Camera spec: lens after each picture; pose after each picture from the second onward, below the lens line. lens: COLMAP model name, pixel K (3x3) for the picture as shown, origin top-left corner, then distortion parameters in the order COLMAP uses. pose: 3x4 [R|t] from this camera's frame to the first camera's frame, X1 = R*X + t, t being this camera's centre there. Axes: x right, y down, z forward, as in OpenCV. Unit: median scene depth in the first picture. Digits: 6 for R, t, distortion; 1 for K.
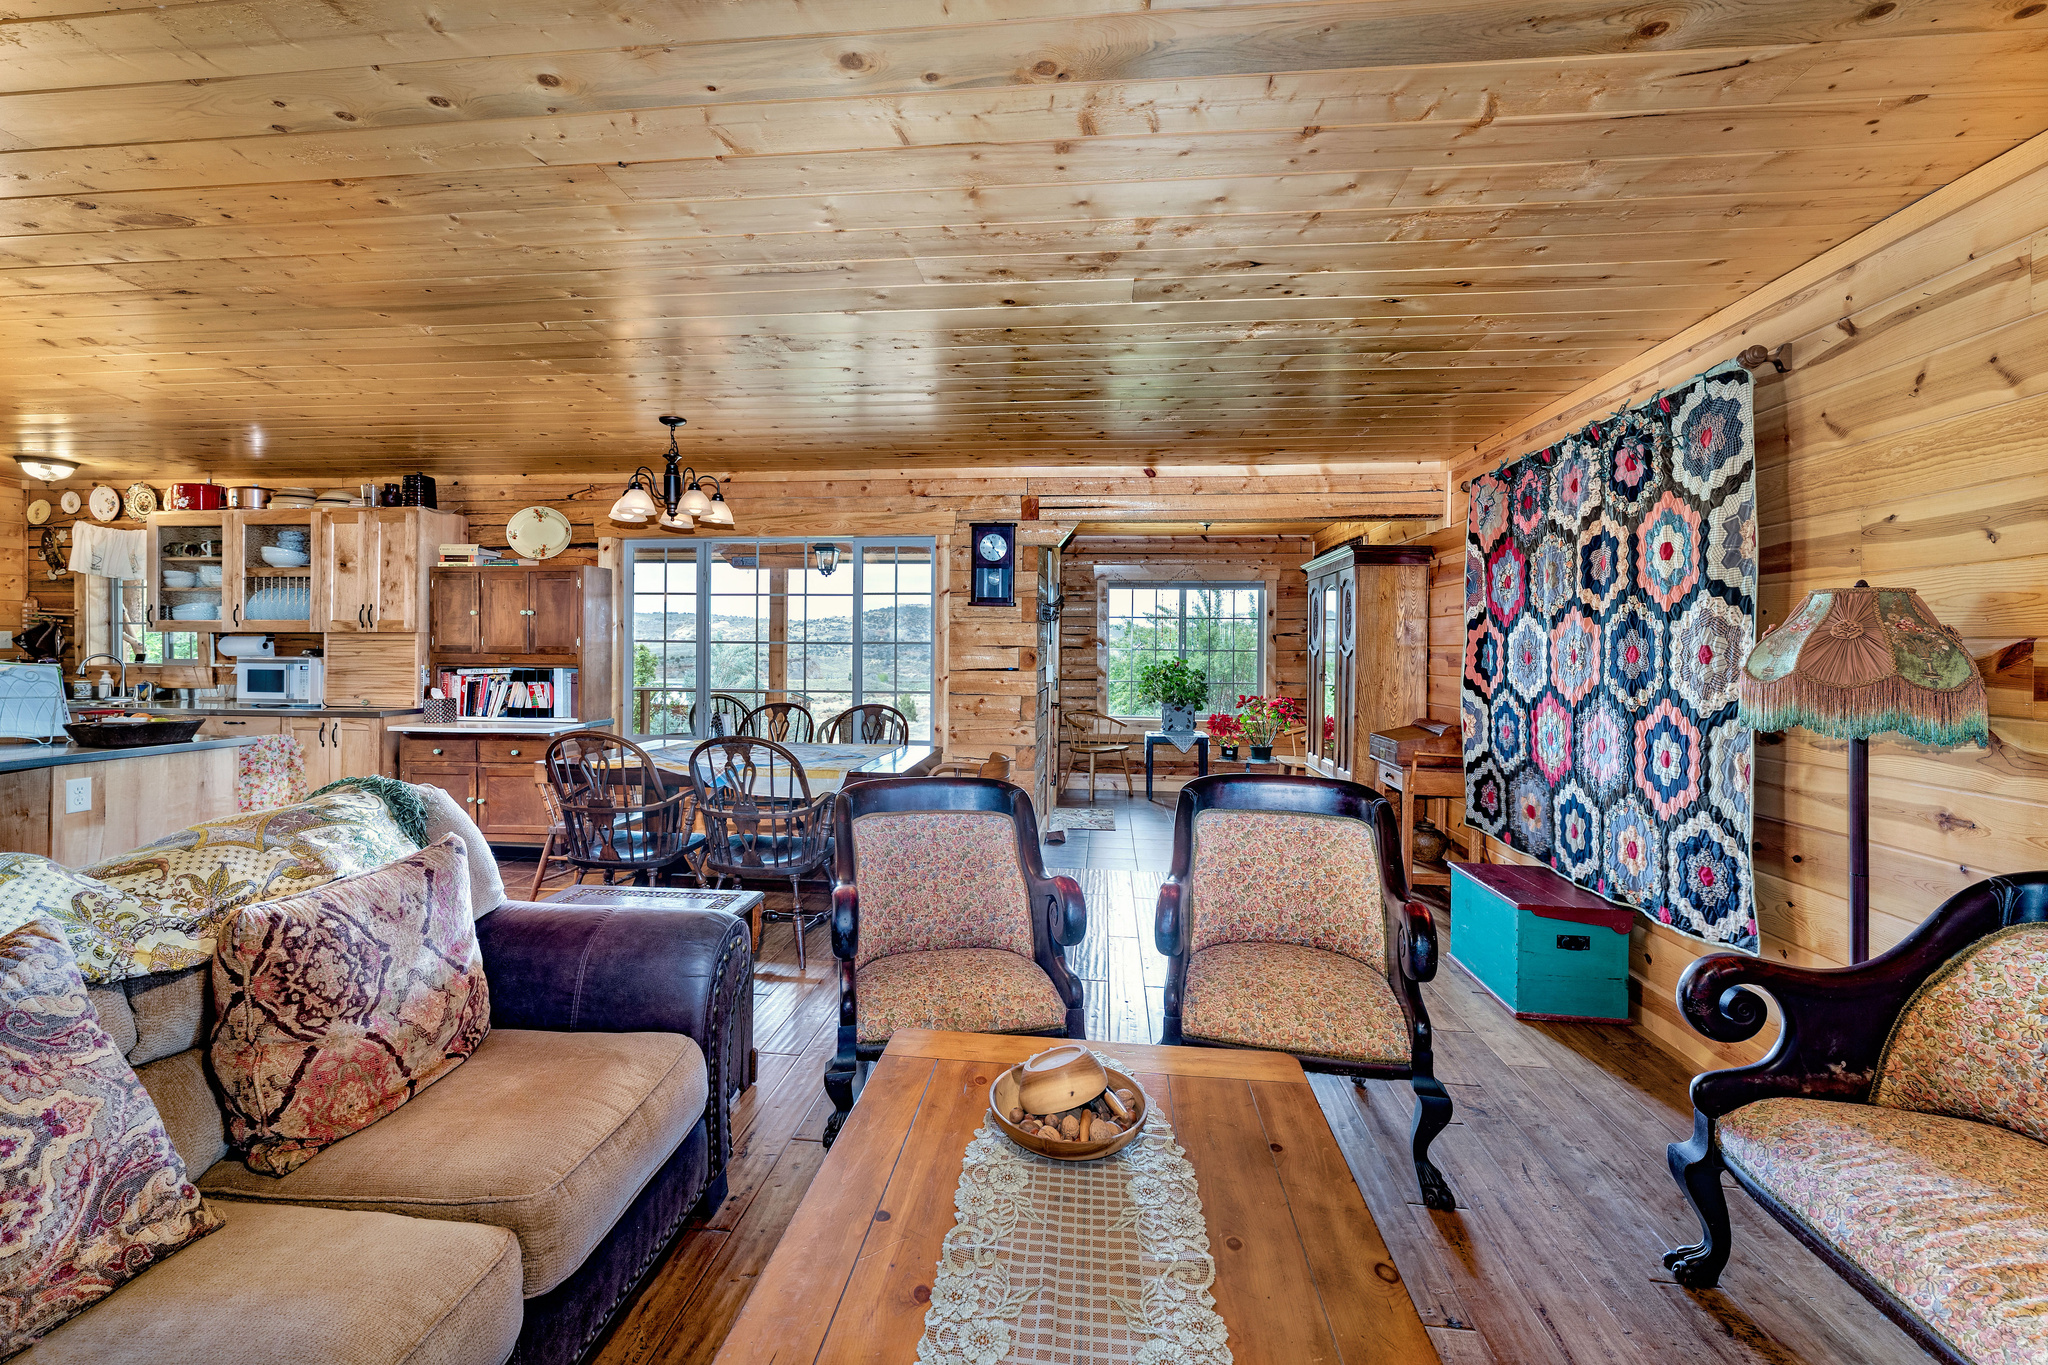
lens RADIAL K [[856.2, 0, 992.3], [0, 856.2, 644.9], [0, 0, 1]] dist [0.000311, 0.000185]
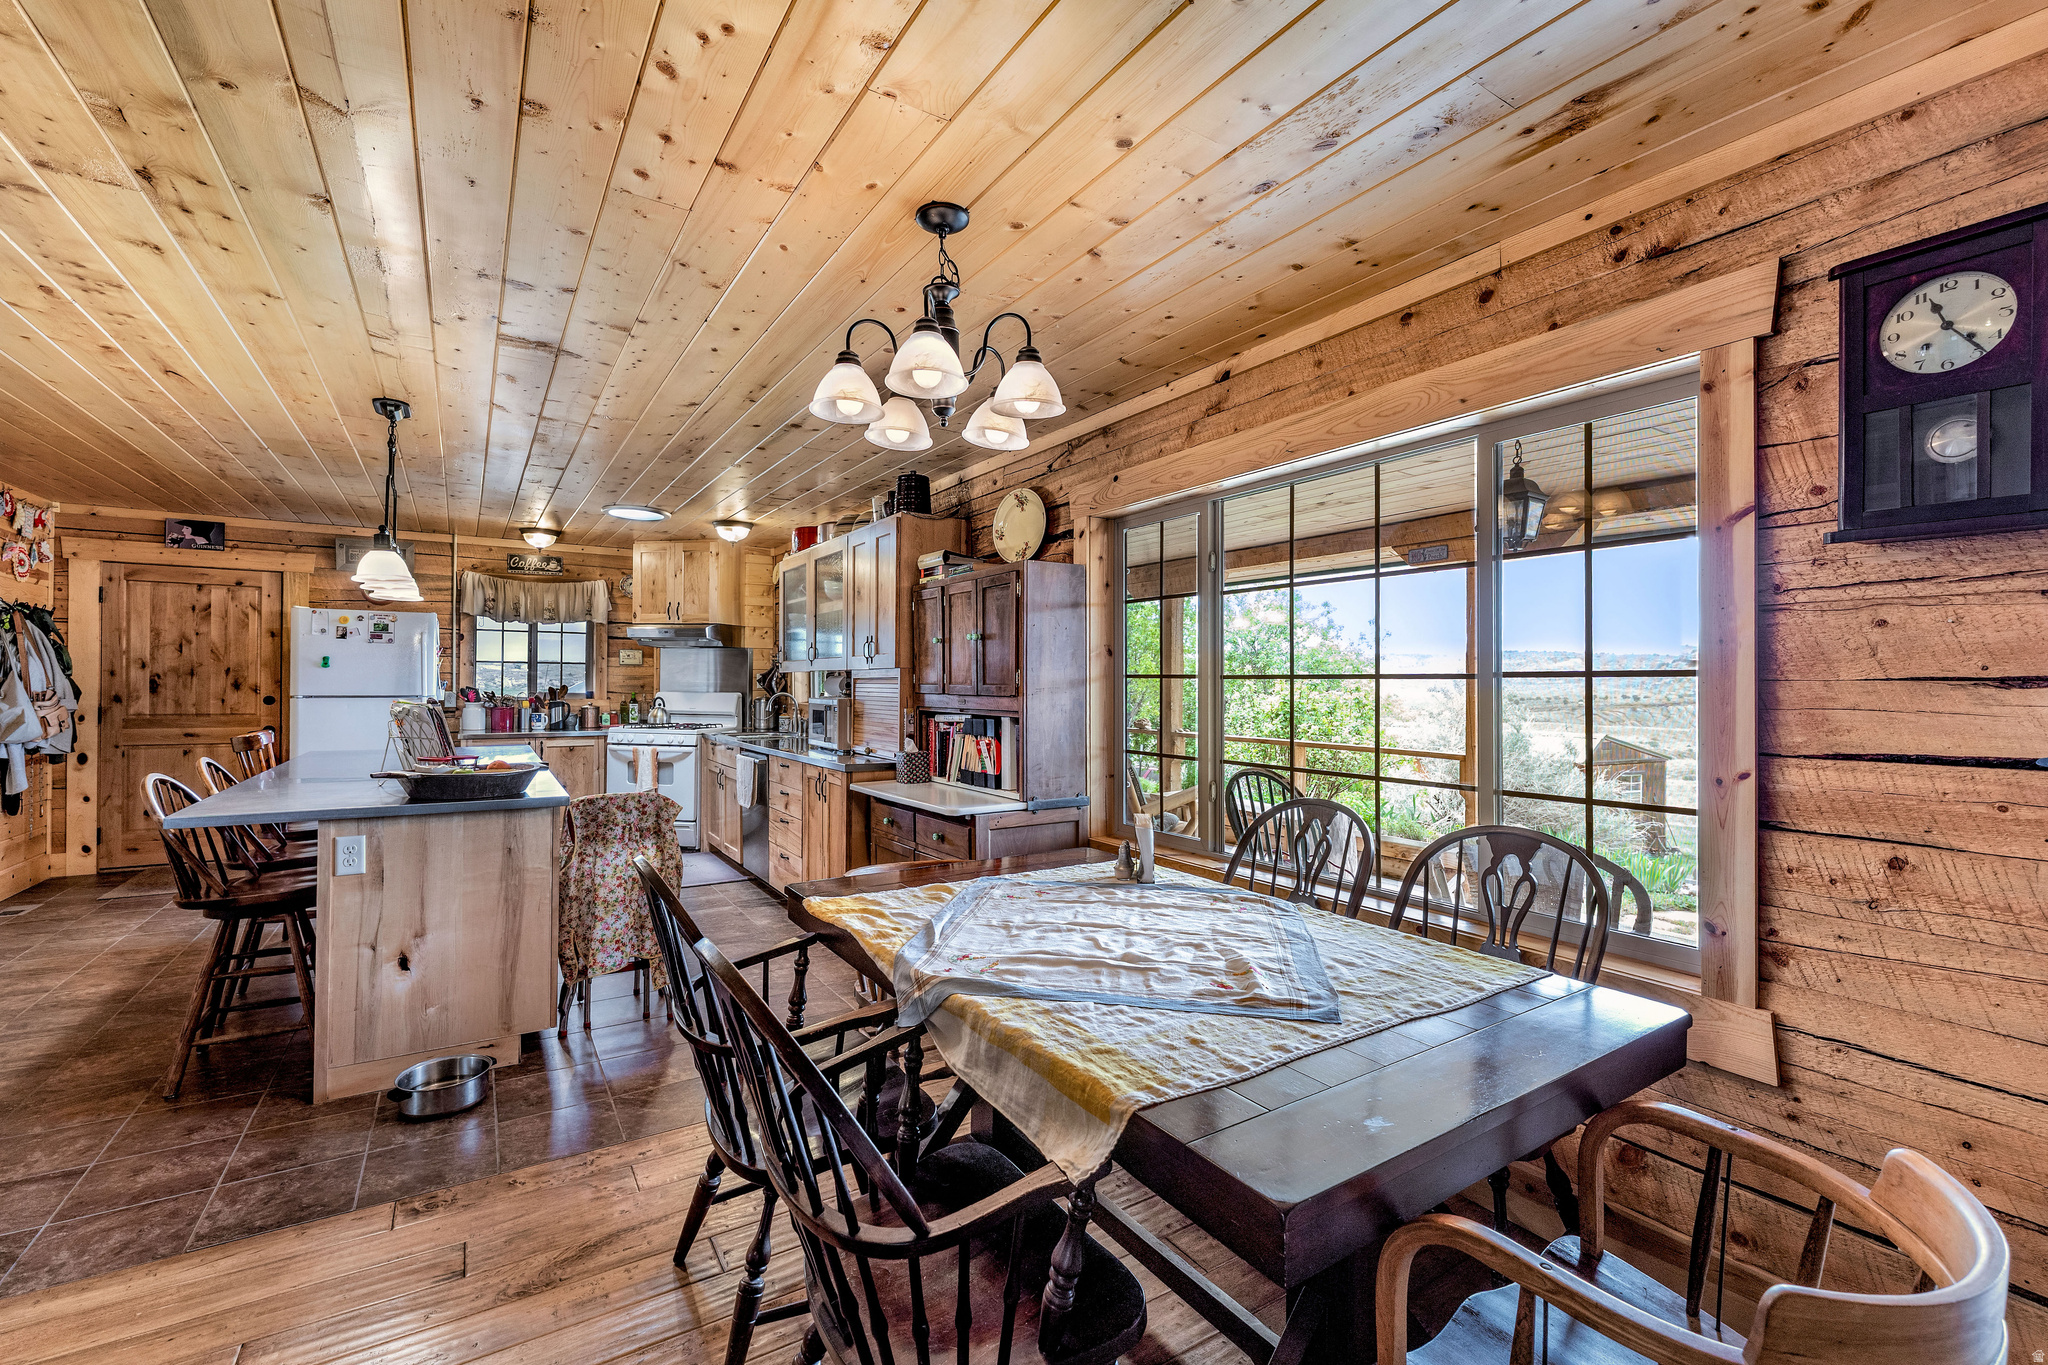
lens RADIAL K [[856.2, 0, 1021.6], [0, 856.2, 677.0], [0, 0, 1]] dist [0.000311, 0.000185]
pose [[0.632870, -0.009090, -0.774204, 0.024874], [0.001224, 0.999942, -0.010740, 0.002552], [0.774257, 0.005850, 0.632845, 0.575909]]
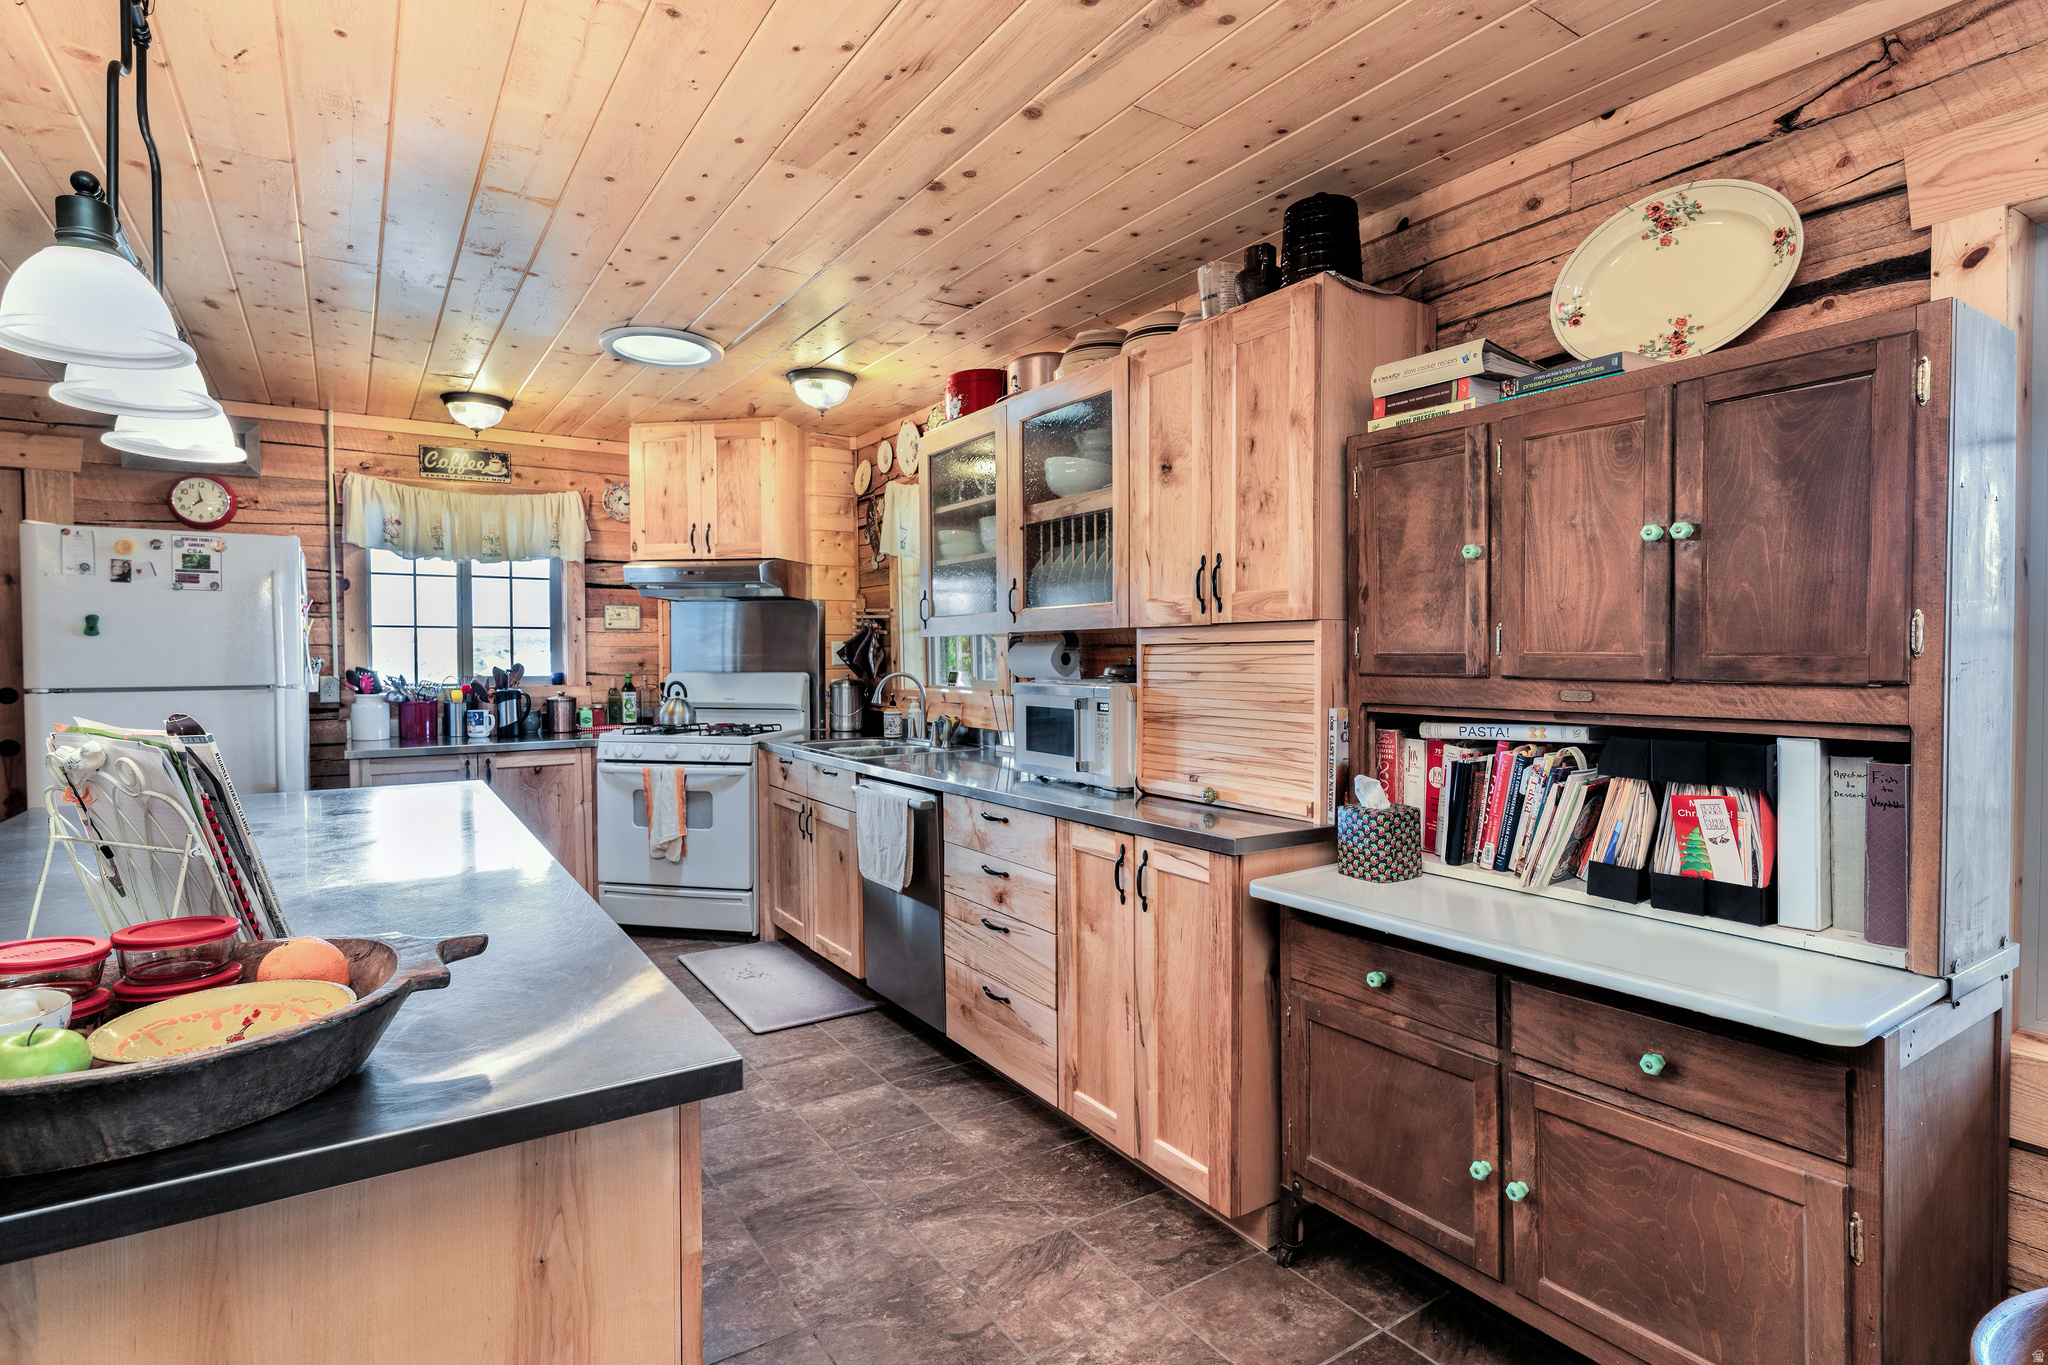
lens RADIAL K [[995.4, 0, 1019.1], [0, 995.4, 673.6], [0, 0, 1]] dist [0.001980, -0.000877]
pose [[0.644375, 0.004539, -0.764696, -0.425504], [0.011530, 0.999811, 0.015650, 0.000249], [0.764622, -0.018901, 0.644201, 0.622842]]
